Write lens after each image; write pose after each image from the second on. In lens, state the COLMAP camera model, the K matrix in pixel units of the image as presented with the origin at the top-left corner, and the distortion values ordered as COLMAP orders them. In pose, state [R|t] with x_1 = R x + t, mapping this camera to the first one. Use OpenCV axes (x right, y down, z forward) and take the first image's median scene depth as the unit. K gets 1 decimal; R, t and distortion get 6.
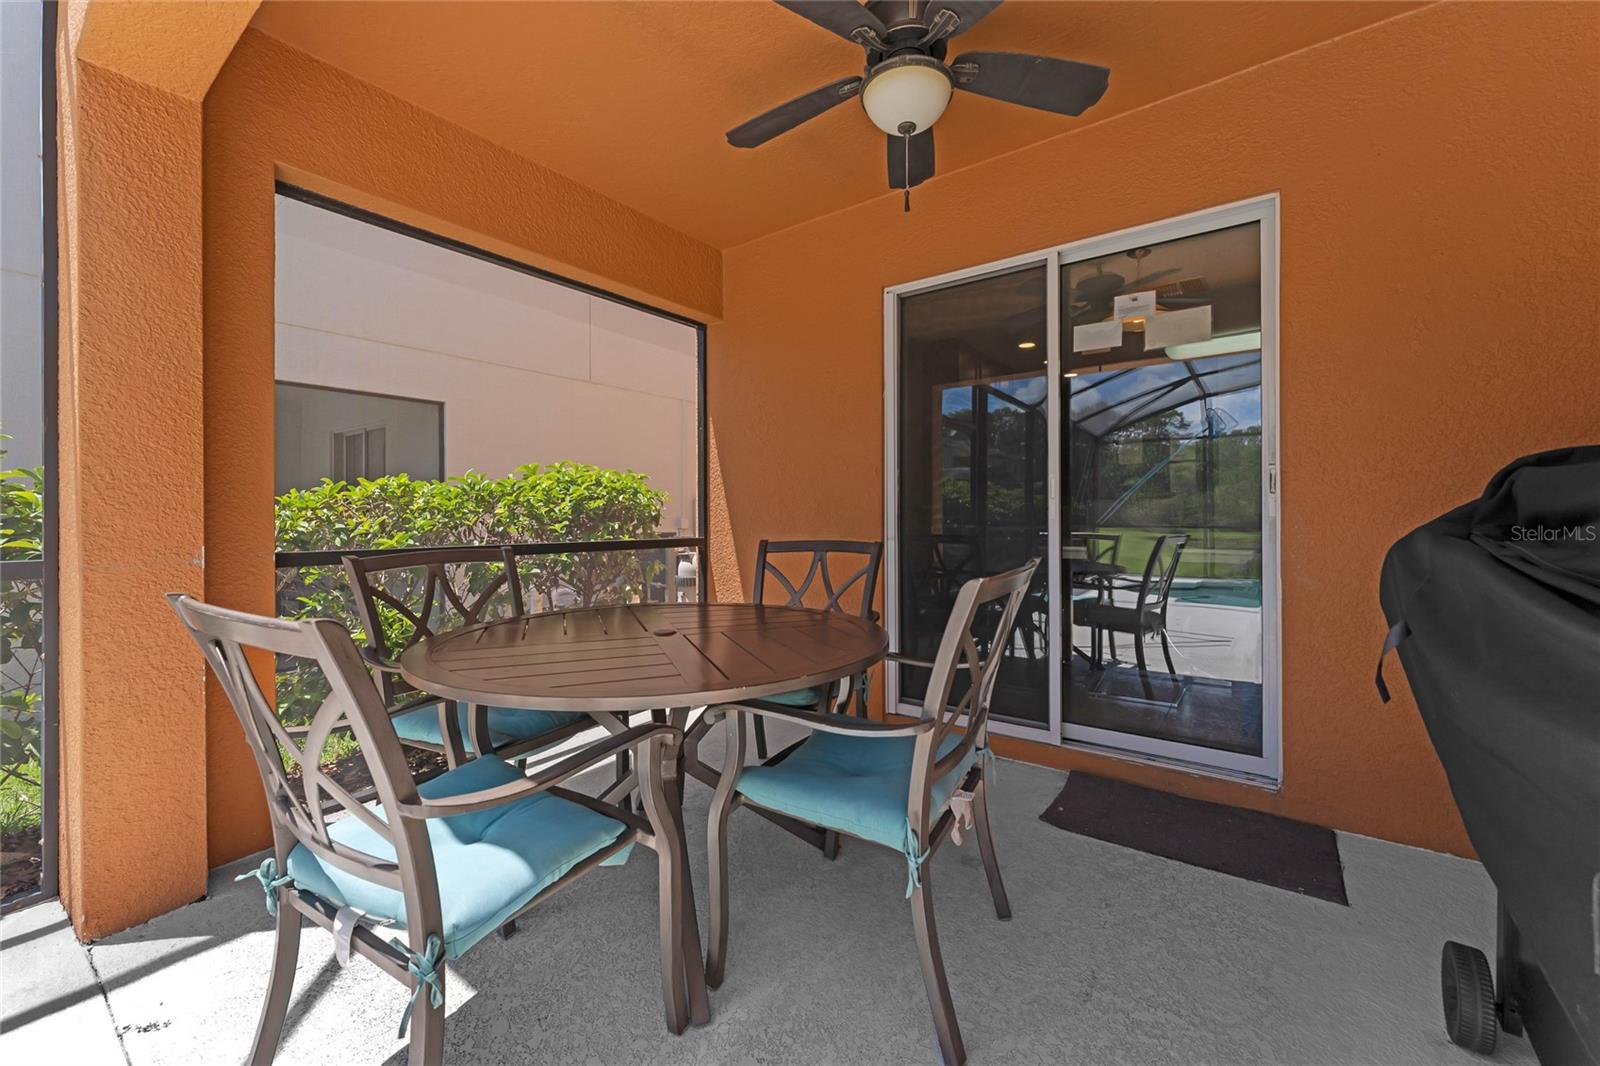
lens RADIAL K [[644.4, 0, 800.5], [0, 644.4, 521.8], [0, 0, 1]] dist [0.002035, -0.000001]
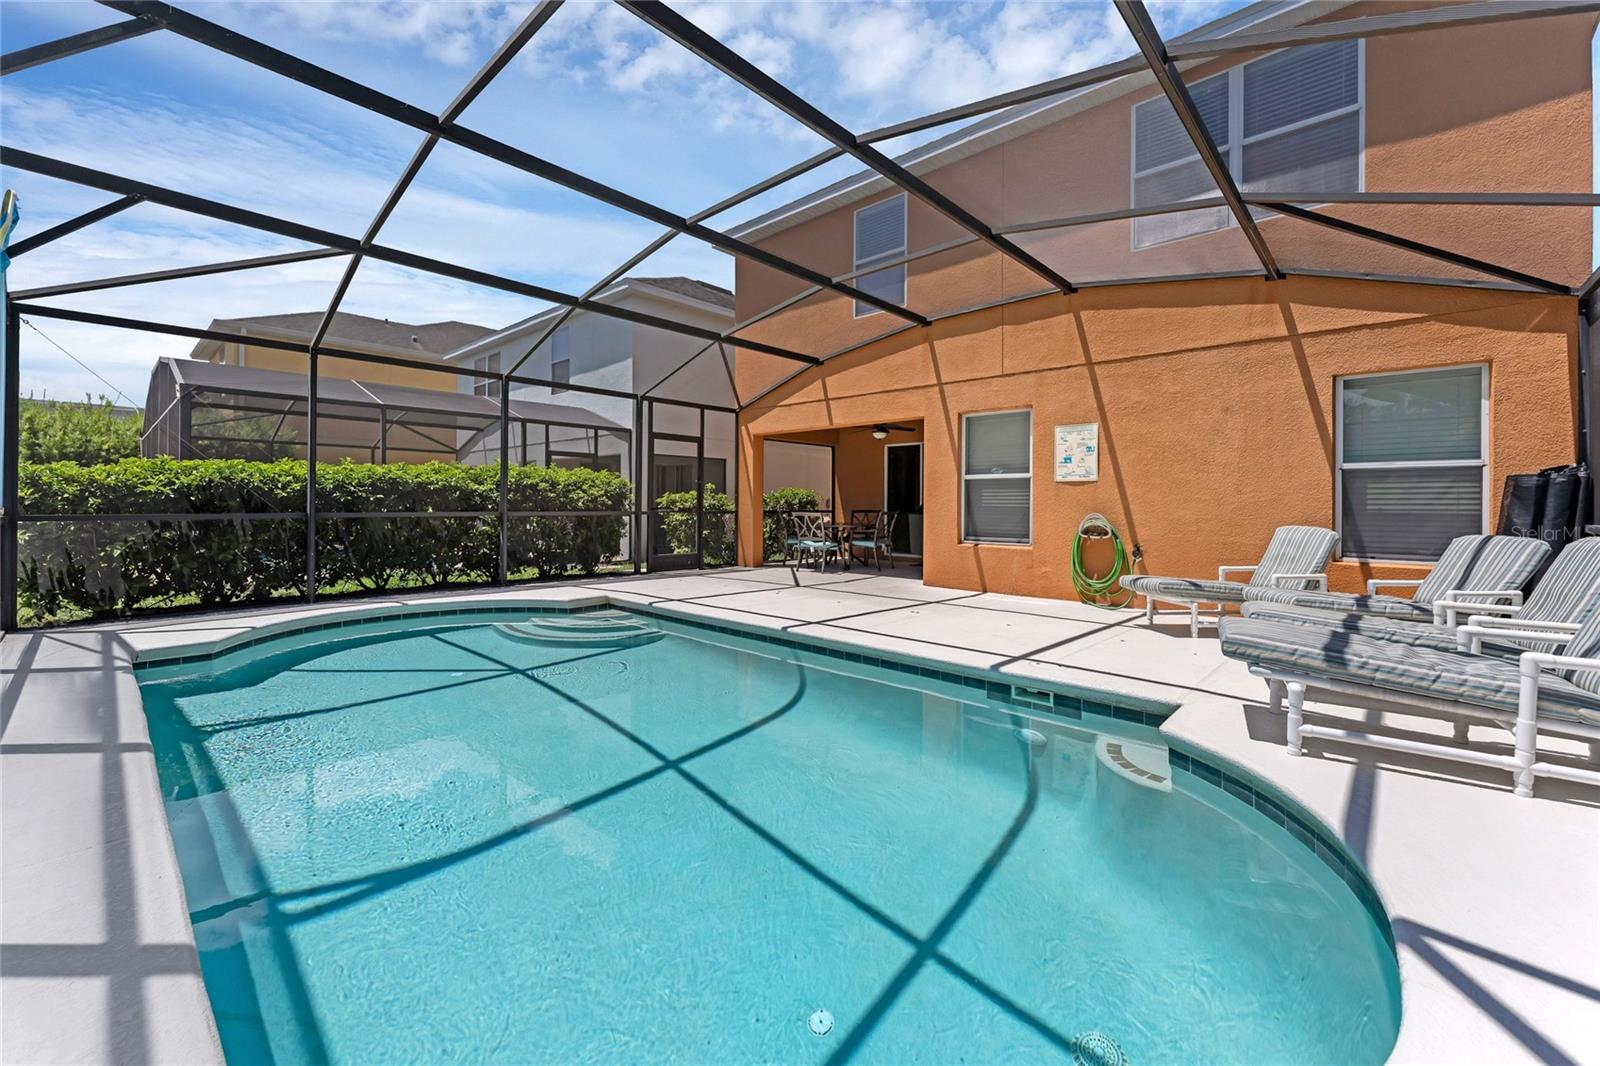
lens RADIAL K [[644.4, 0, 806.5], [0, 644.4, 508.1], [0, 0, 1]] dist [0.002035, -0.000001]
pose [[0.996034, 0.007910, -0.088622, 0.010140], [-0.008266, 0.999959, -0.003645, 0.030018], [0.088589, 0.004363, 0.996059, -2.594745]]
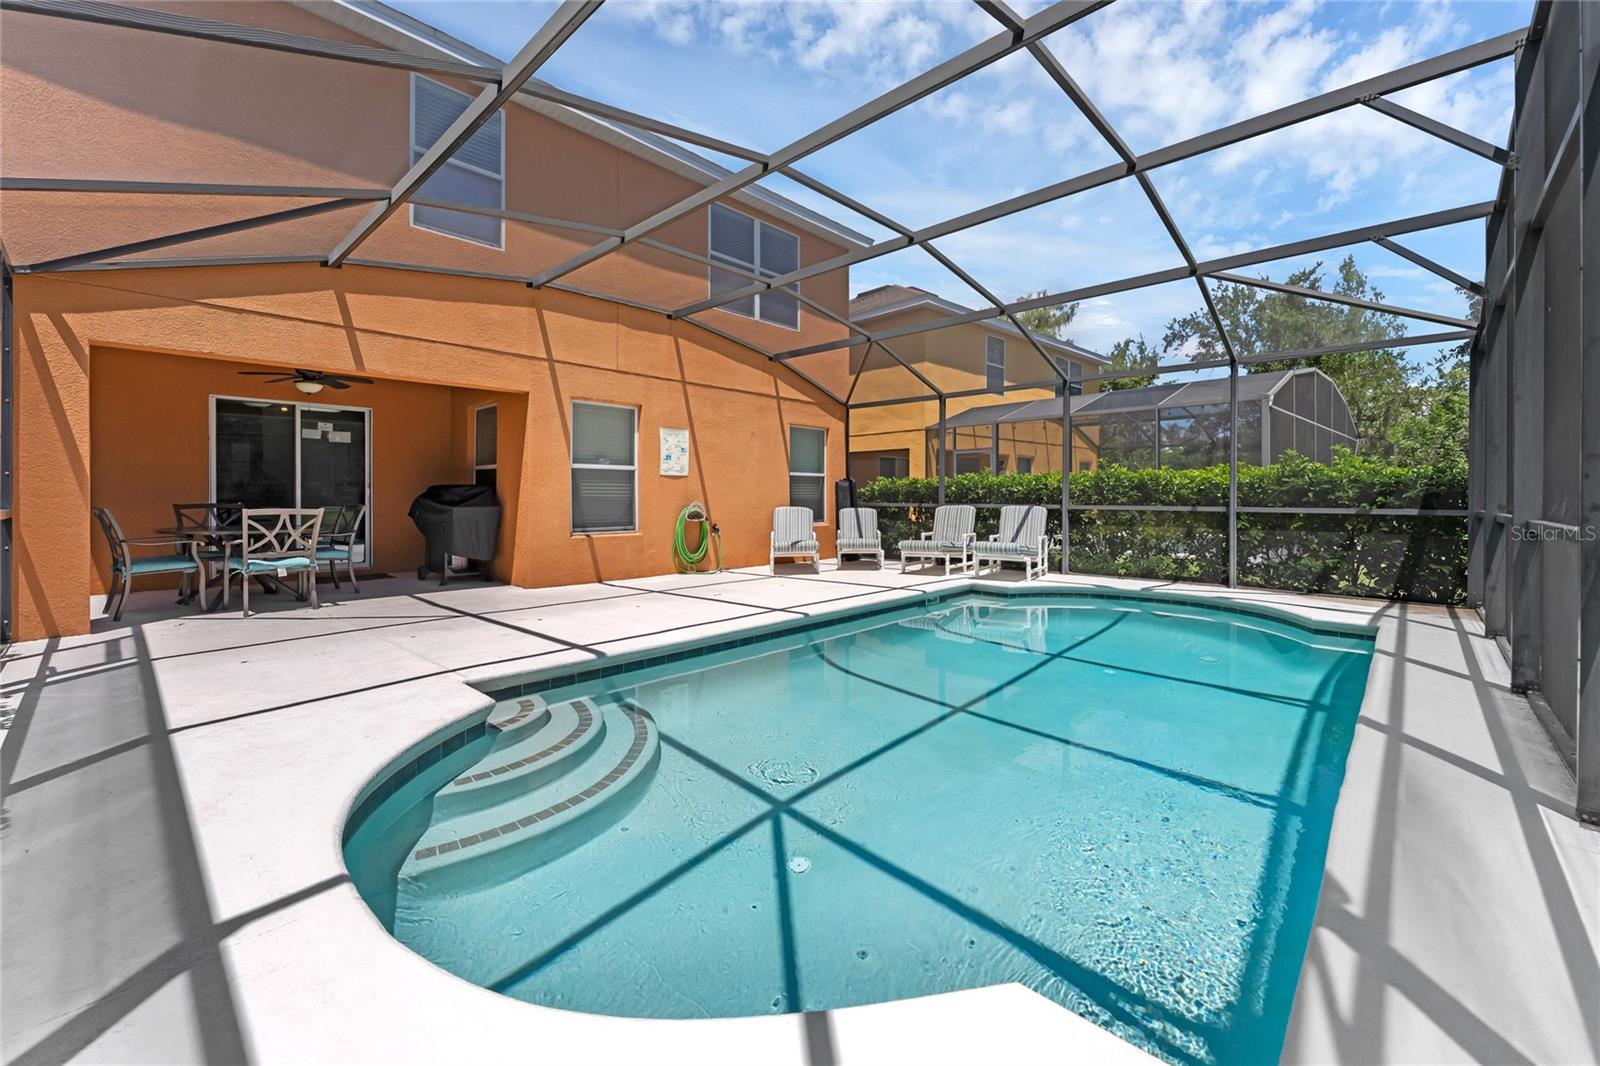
lens RADIAL K [[644.4, 0, 817.3], [0, 644.4, 499.1], [0, 0, 1]] dist [0.002035, -0.000001]
pose [[0.096666, -0.000484, 0.995317, -1.771707], [0.008448, 0.999964, -0.000334, 0.026870], [-0.995281, 0.008441, 0.096667, -1.249609]]
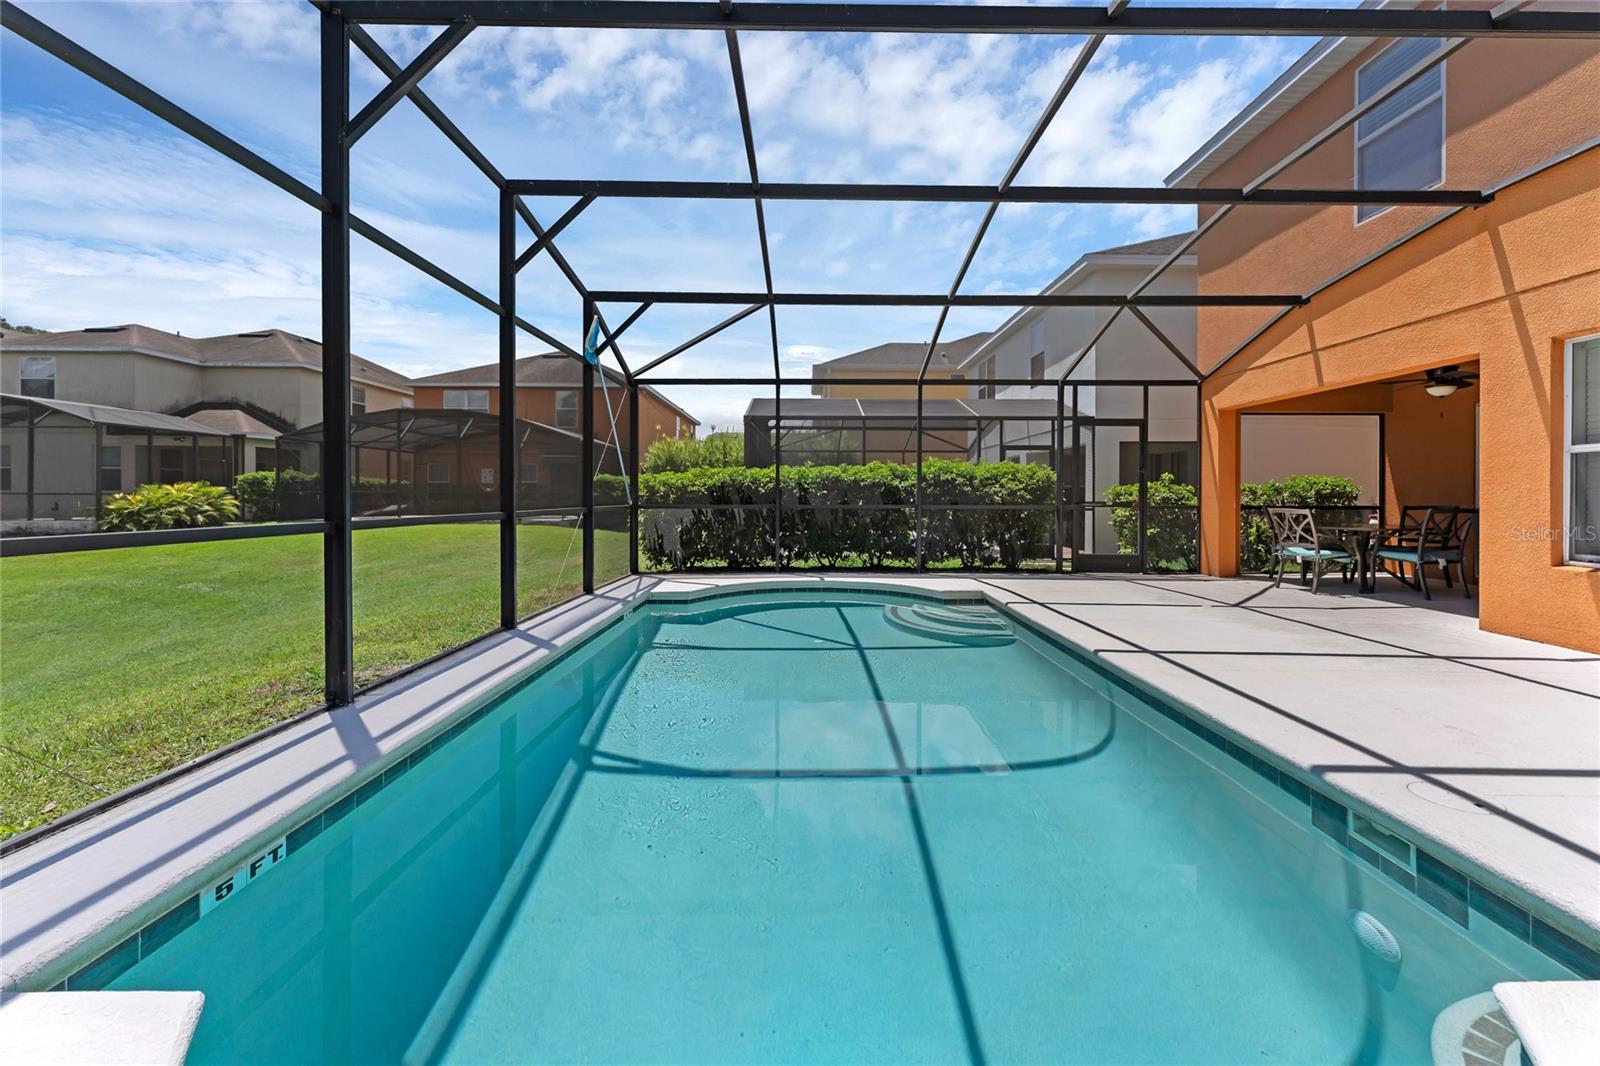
lens RADIAL K [[644.4, 0, 816.7], [0, 644.4, 497.0], [0, 0, 1]] dist [0.002035, -0.000001]
pose [[0.616061, 0.004363, -0.787687, 0.470914], [-0.011248, 0.999931, -0.003259, 0.025608], [0.787618, 0.010868, 0.616067, -2.253774]]
